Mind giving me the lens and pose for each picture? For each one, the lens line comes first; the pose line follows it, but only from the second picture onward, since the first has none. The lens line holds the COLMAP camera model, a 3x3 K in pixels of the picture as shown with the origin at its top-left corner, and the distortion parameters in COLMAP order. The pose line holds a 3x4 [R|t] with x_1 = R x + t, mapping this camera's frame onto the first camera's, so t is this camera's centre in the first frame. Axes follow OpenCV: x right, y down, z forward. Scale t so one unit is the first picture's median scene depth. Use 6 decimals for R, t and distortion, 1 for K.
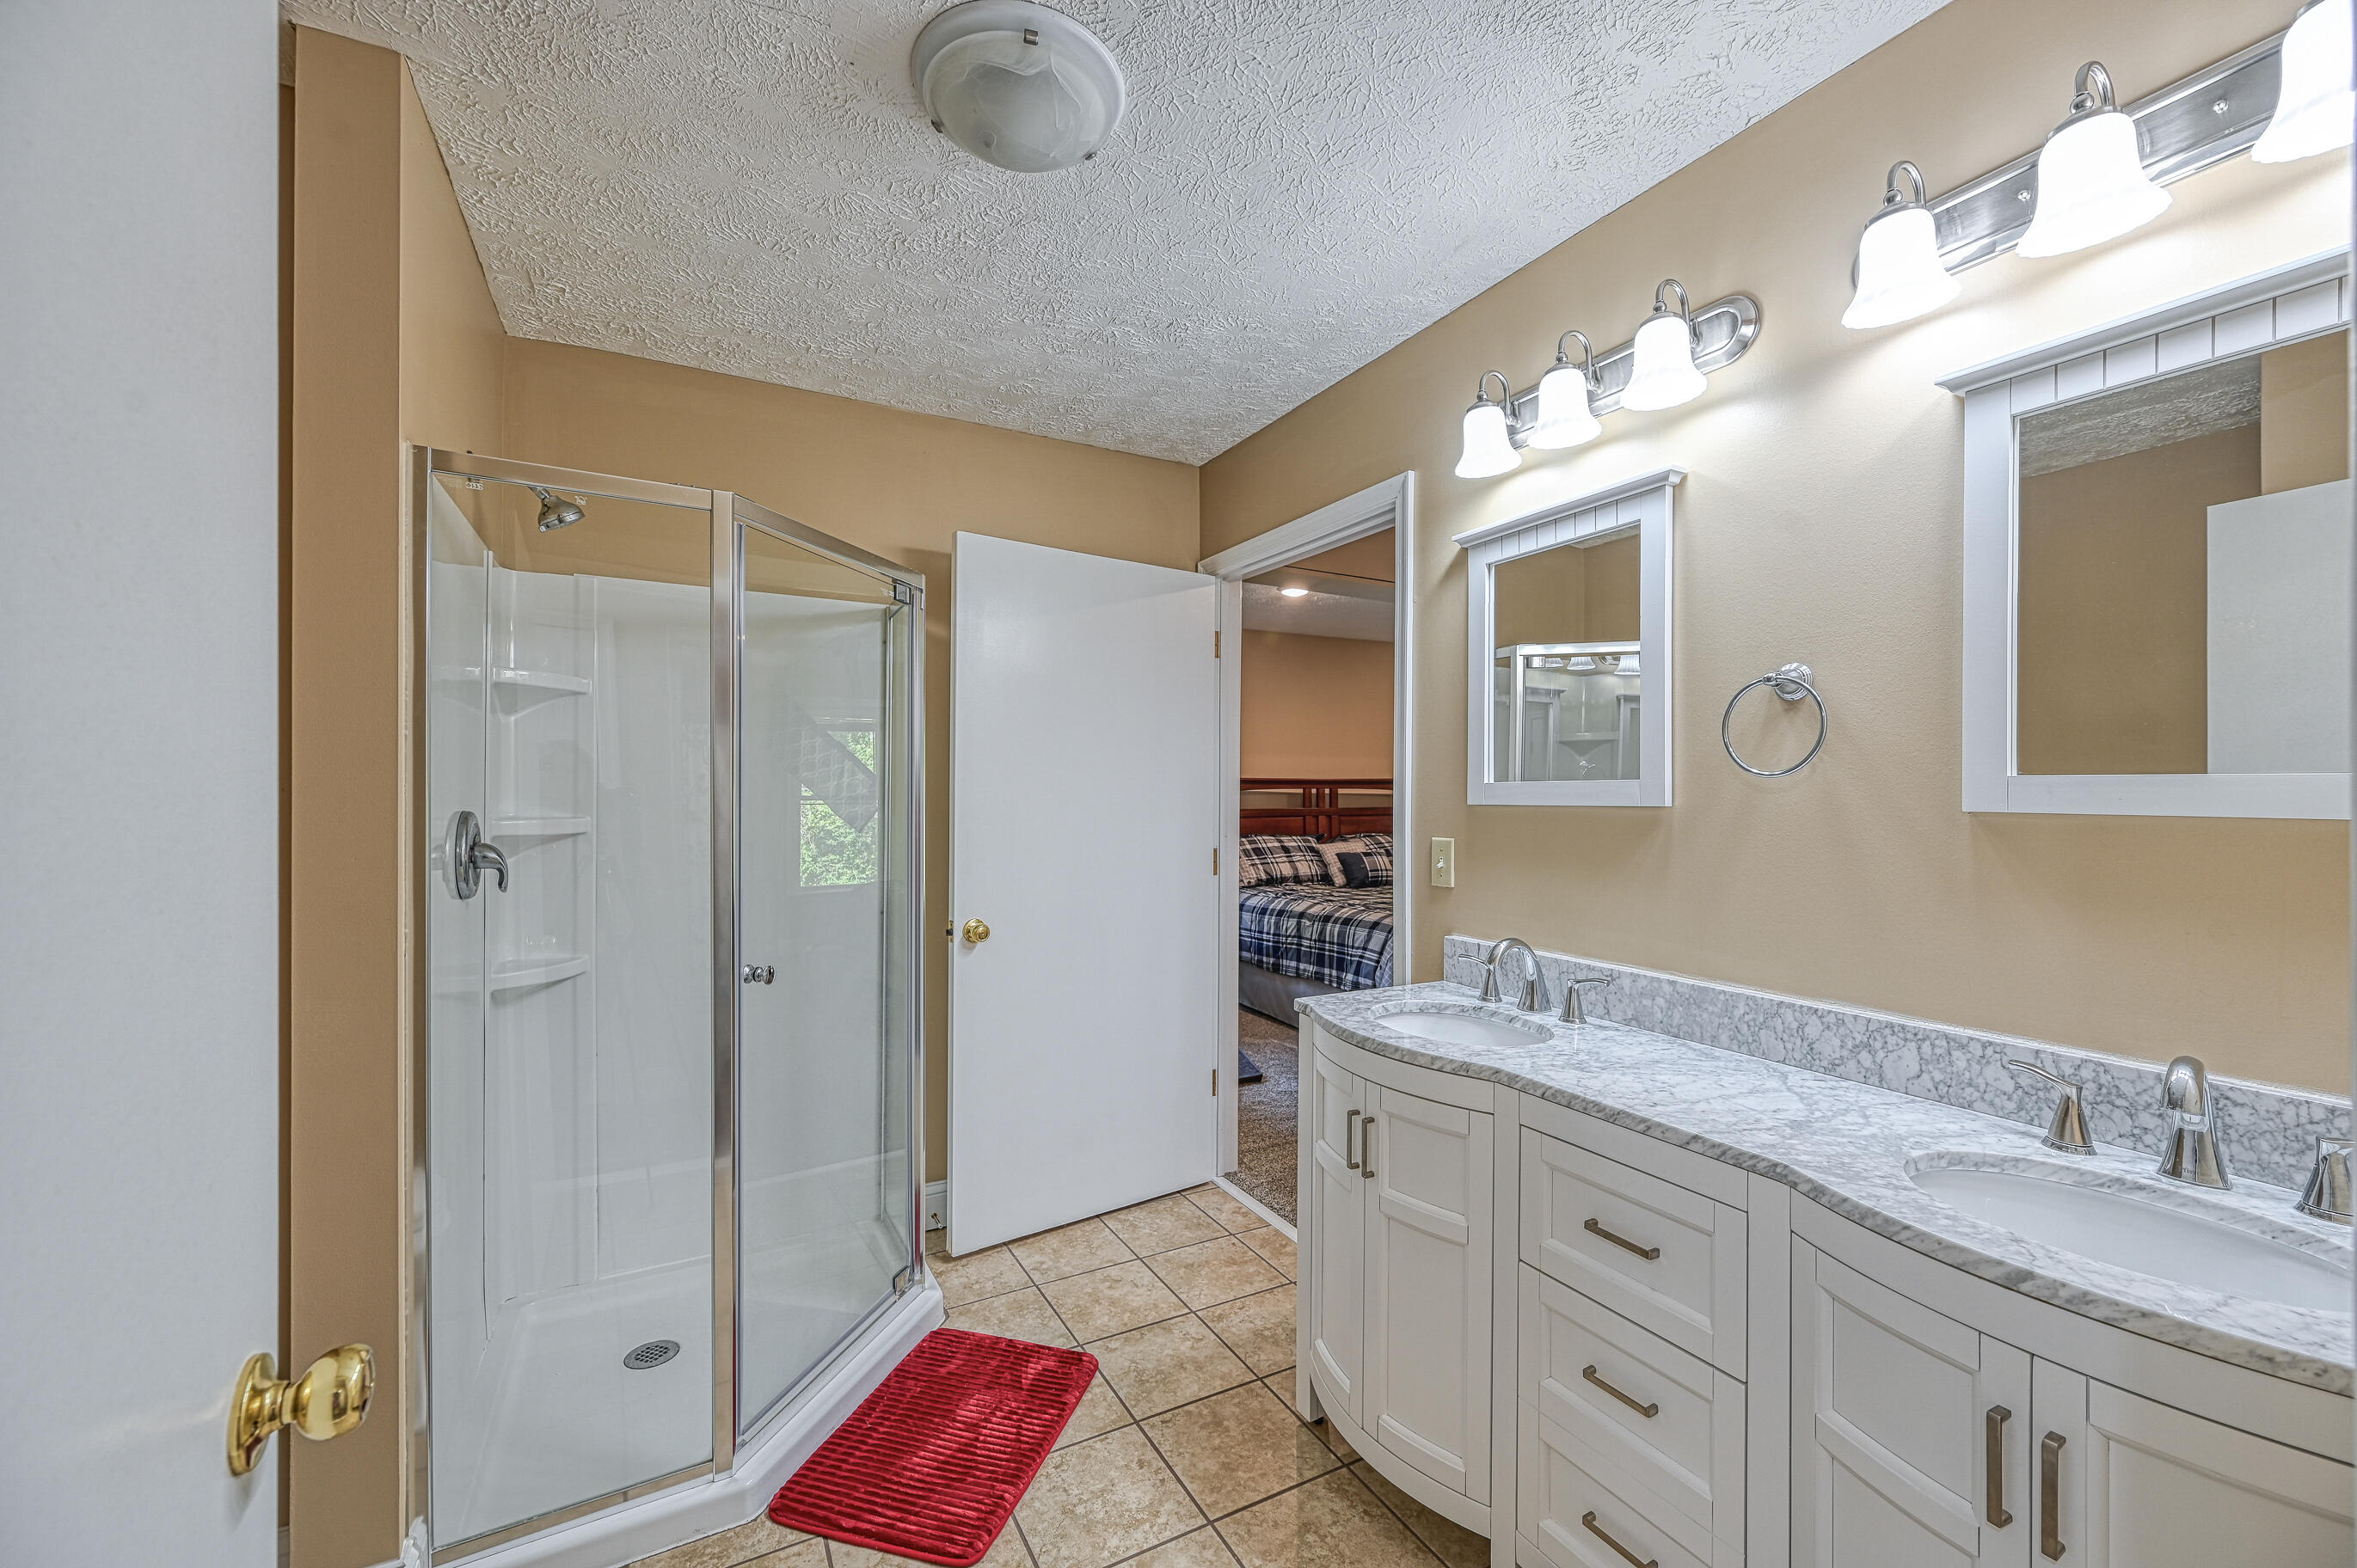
lens RADIAL K [[948.5, 0, 1179.6], [0, 948.5, 783.4], [0, 0, 1]] dist [-0.000909, -0.000054]
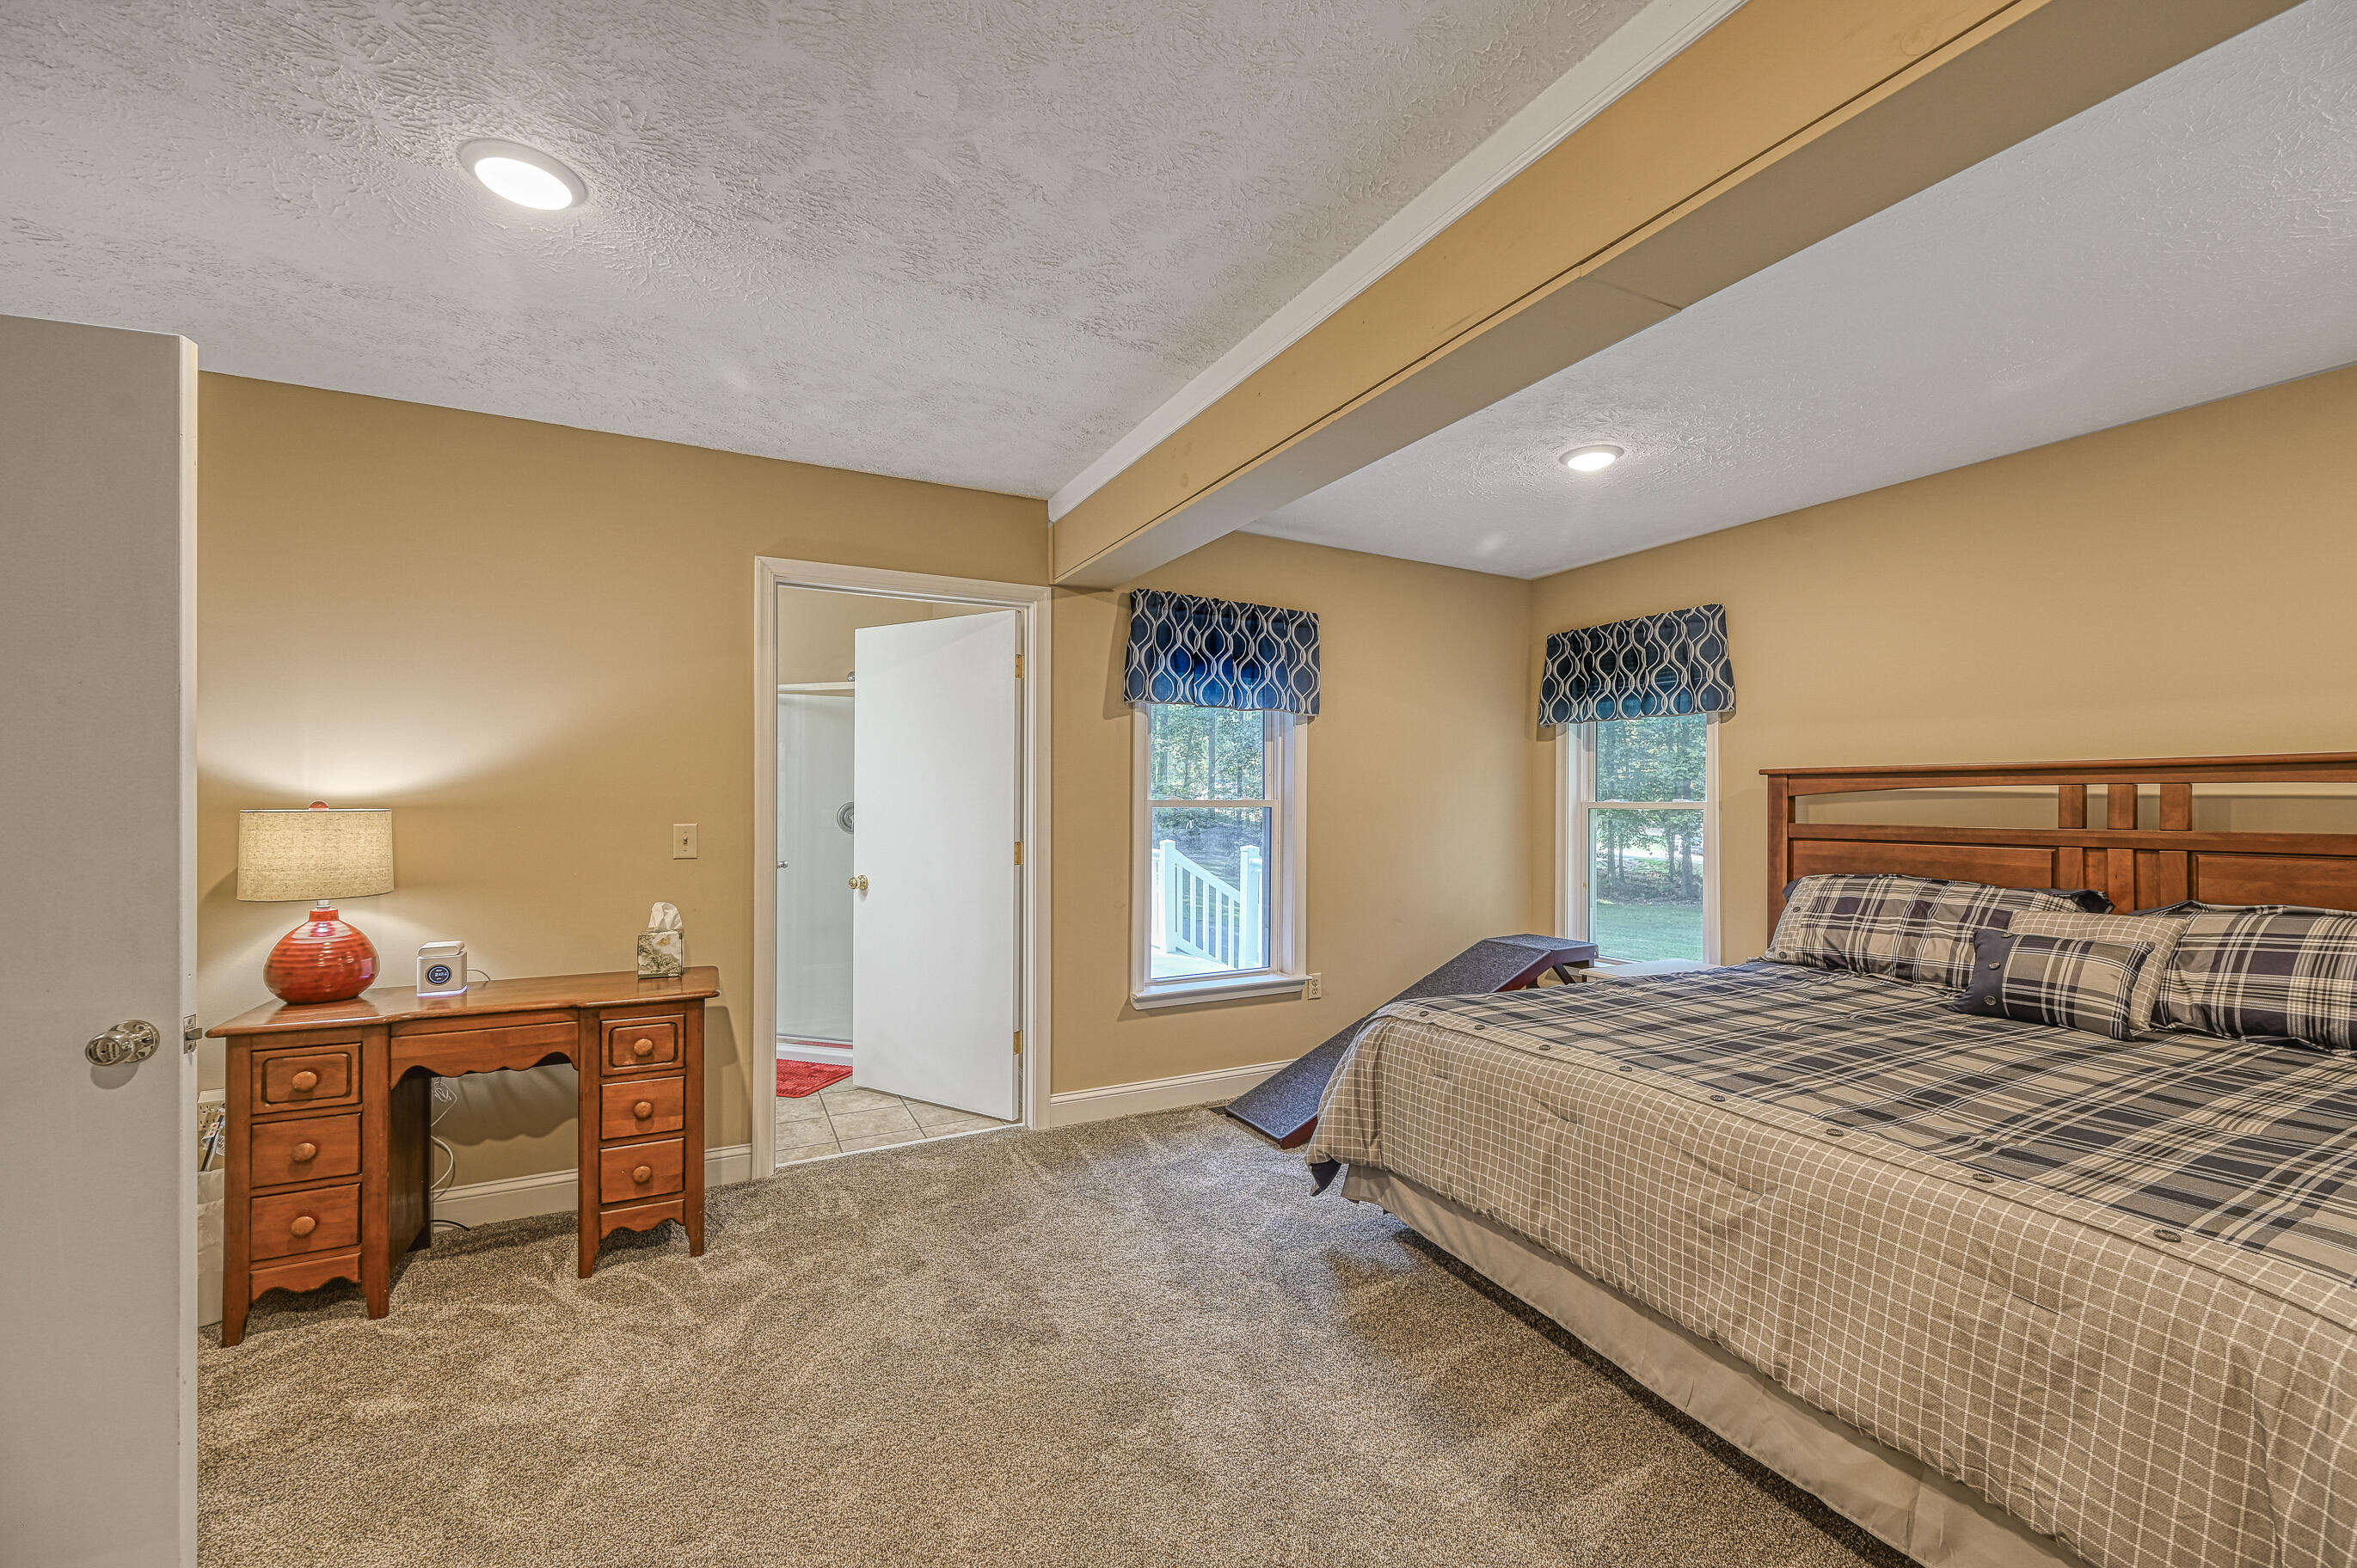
lens RADIAL K [[948.5, 0, 1158.8], [0, 948.5, 797.5], [0, 0, 1]] dist [-0.000909, -0.000054]
pose [[-0.043136, 0.005315, -0.999055, 1.655878], [0.005821, 0.999970, 0.005068, 0.020469], [0.999052, -0.005596, -0.043165, 1.708119]]
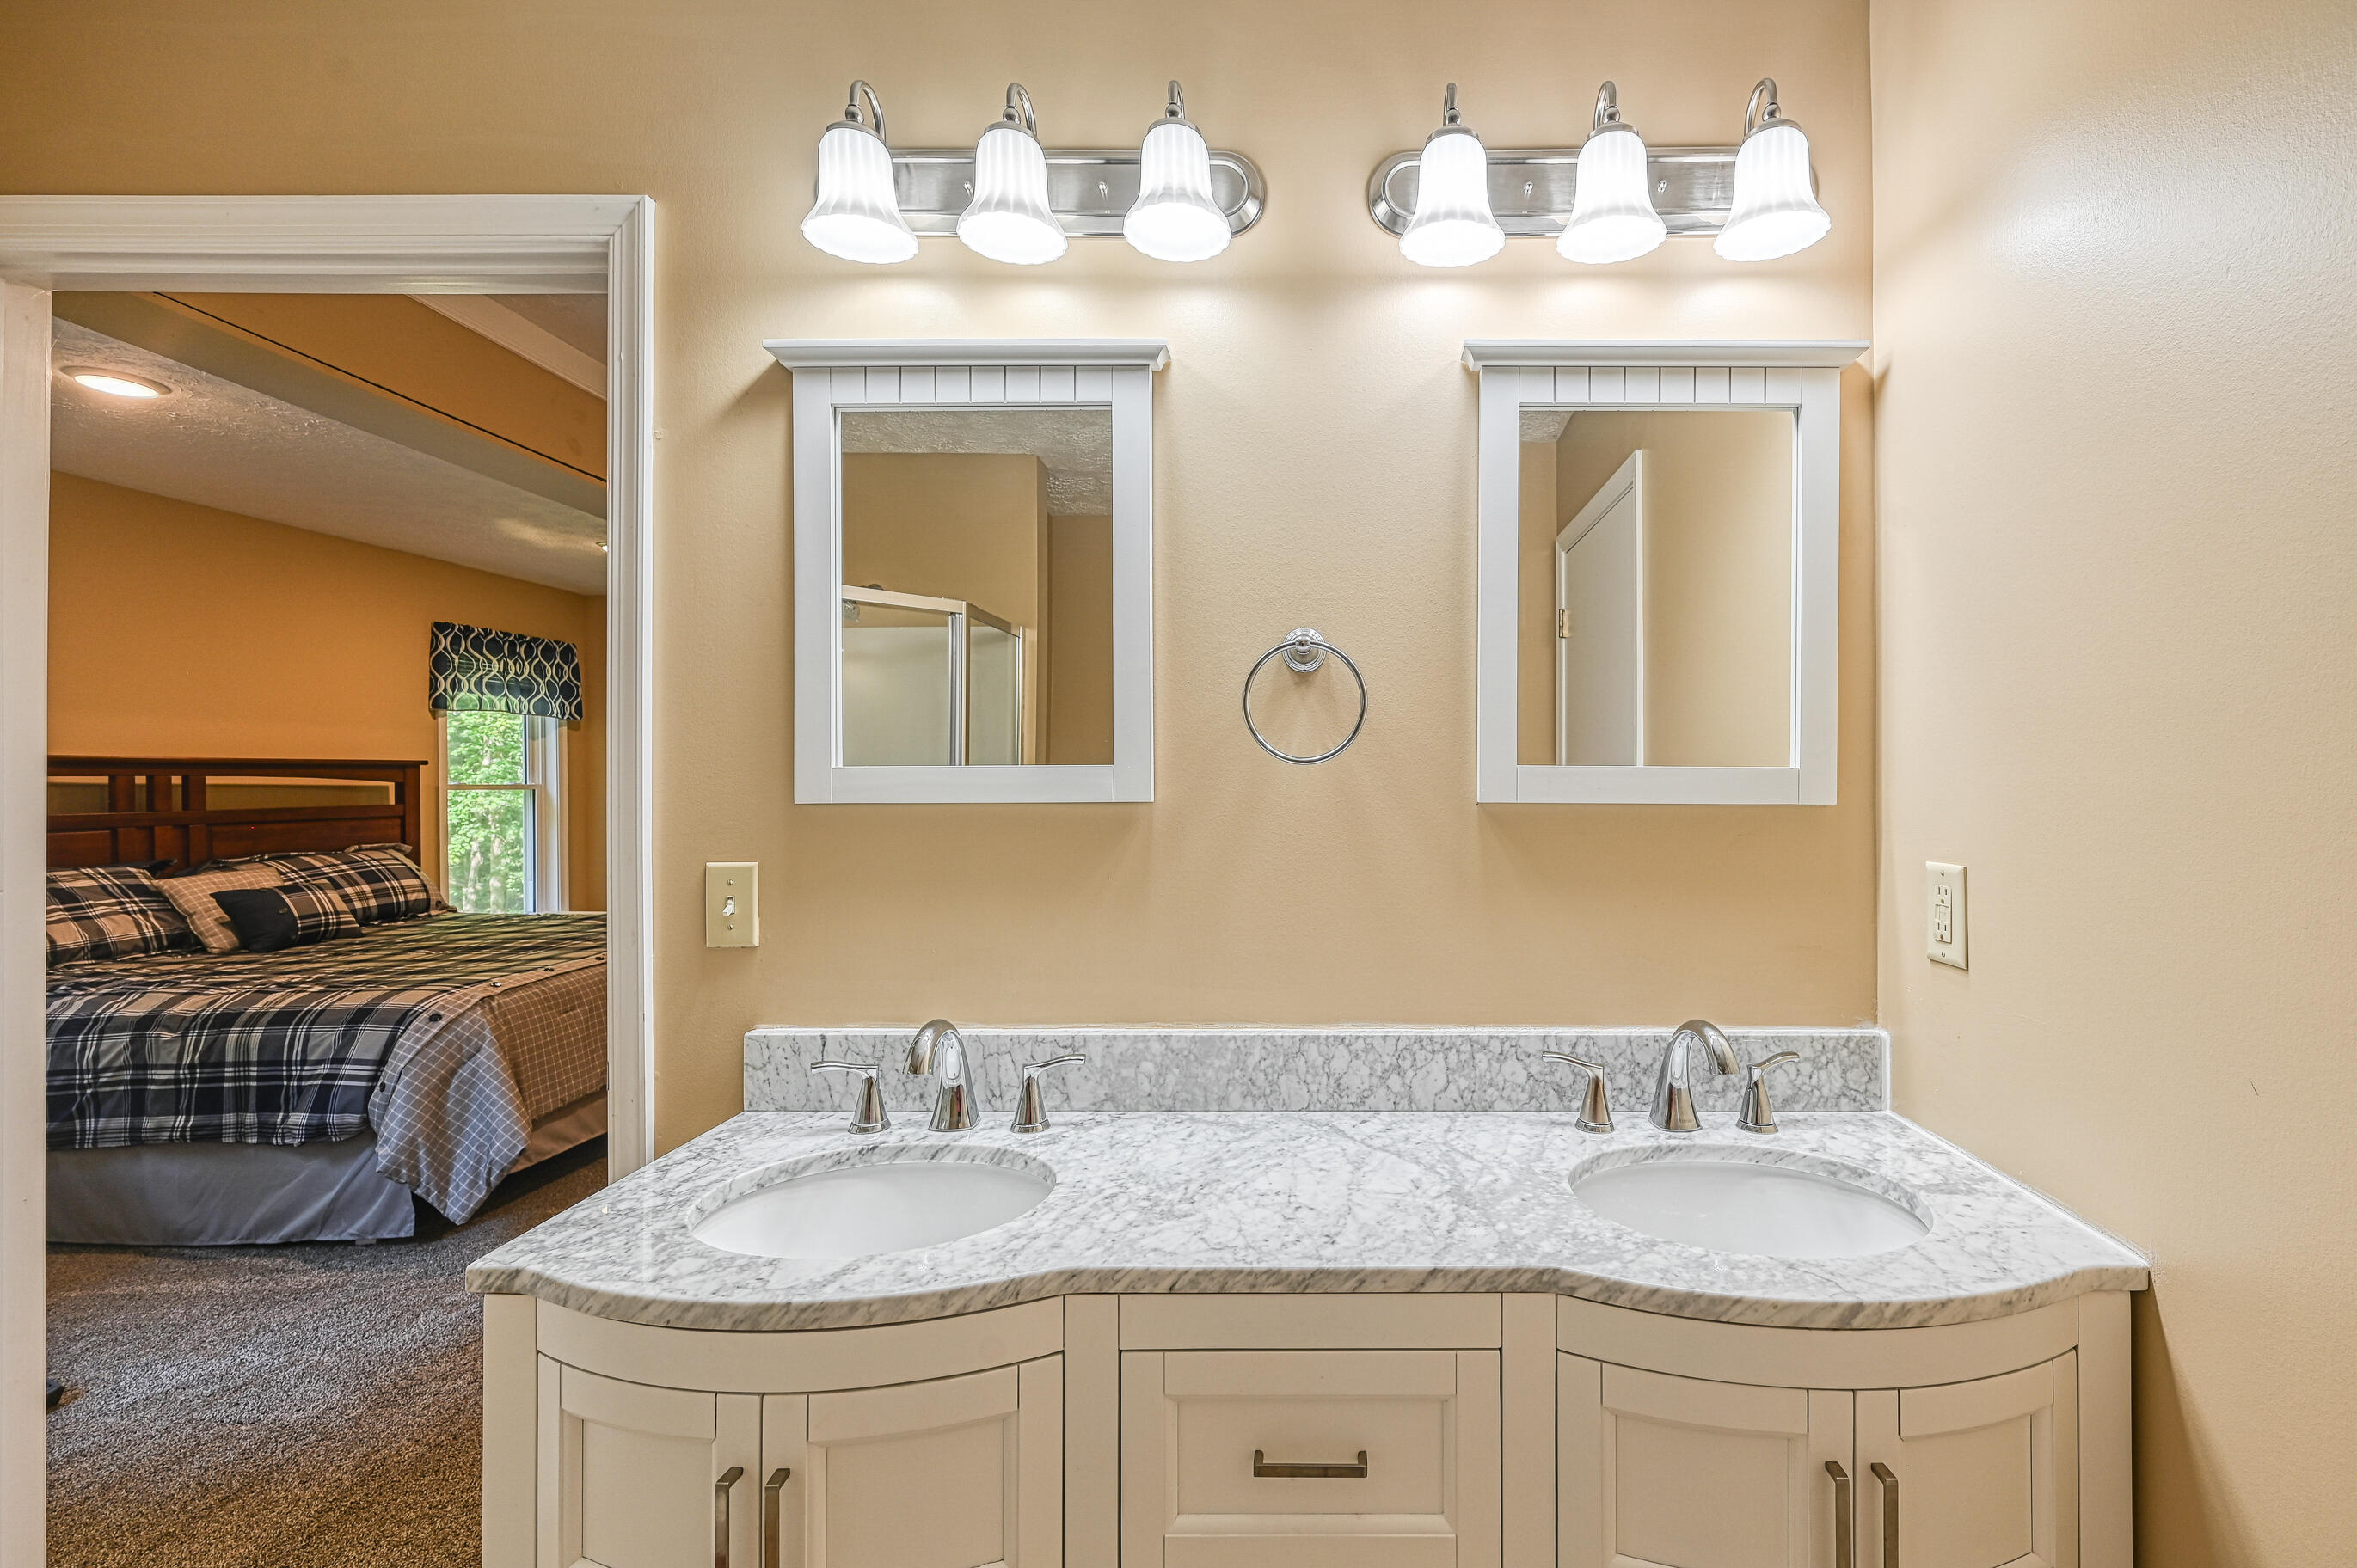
lens RADIAL K [[948.5, 0, 1216.6], [0, 948.5, 782.5], [0, 0, 1]] dist [-0.000909, -0.000054]
pose [[0.474933, -0.001408, 0.880021, -0.115434], [-0.007552, 0.999955, 0.005675, 0.005121], [-0.879989, -0.009342, 0.474901, 0.616552]]
